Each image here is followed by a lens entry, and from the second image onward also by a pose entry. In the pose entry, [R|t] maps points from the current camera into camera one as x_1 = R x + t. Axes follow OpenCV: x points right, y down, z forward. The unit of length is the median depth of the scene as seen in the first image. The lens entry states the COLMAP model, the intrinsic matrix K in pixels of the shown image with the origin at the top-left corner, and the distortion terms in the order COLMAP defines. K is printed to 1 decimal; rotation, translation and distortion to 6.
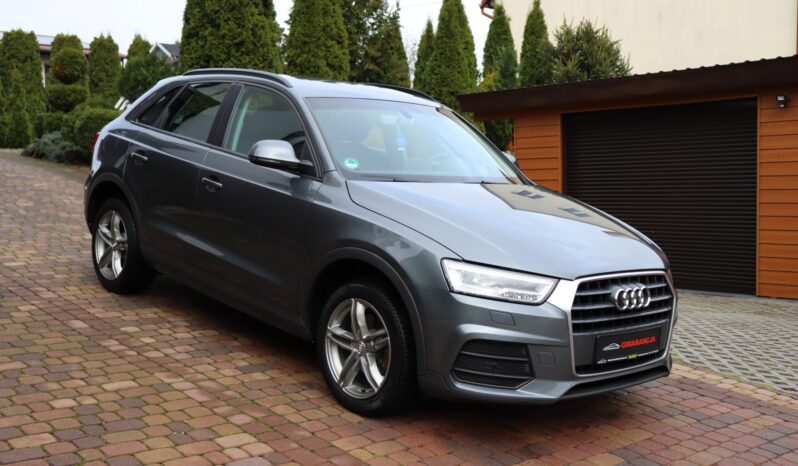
lens RADIAL K [[932.3, 0, 399.0], [0, 932.3, 233.0], [0, 0, 1]] dist [0.003129, 0.035962]
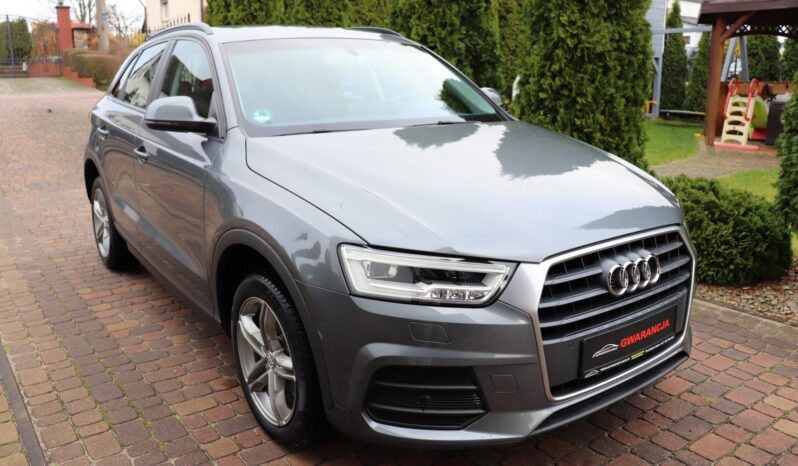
lens RADIAL K [[659.8, 0, 399.0], [0, 659.8, 233.0], [0, 0, 1]] dist [-0.192788, 0.195732]
pose [[0.988527, -0.071224, -0.133200, 0.140952], [0.083929, 0.992185, 0.092332, -0.018861], [0.125583, -0.102452, 0.986779, 0.499725]]
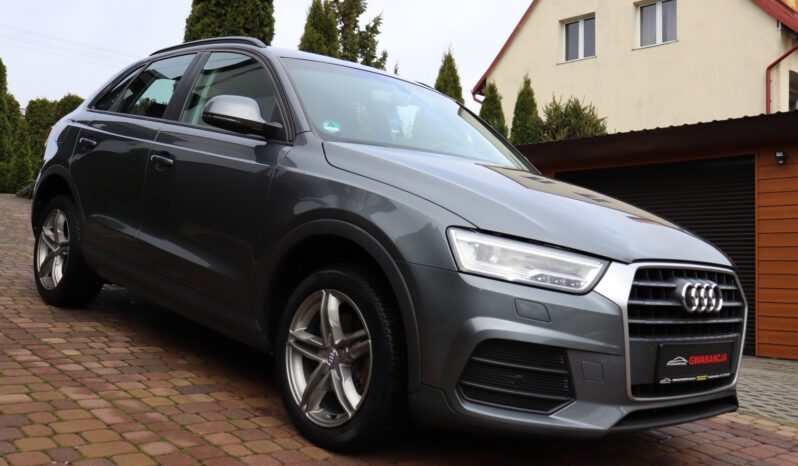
lens RADIAL K [[827.9, 0, 399.0], [0, 827.9, 233.0], [0, 0, 1]] dist [-0.079246, 0.152284]
pose [[0.999480, 0.031478, 0.006969, 0.004170], [-0.030613, 0.994406, -0.101092, 0.090005], [-0.010112, 0.100826, 0.994853, 0.342797]]
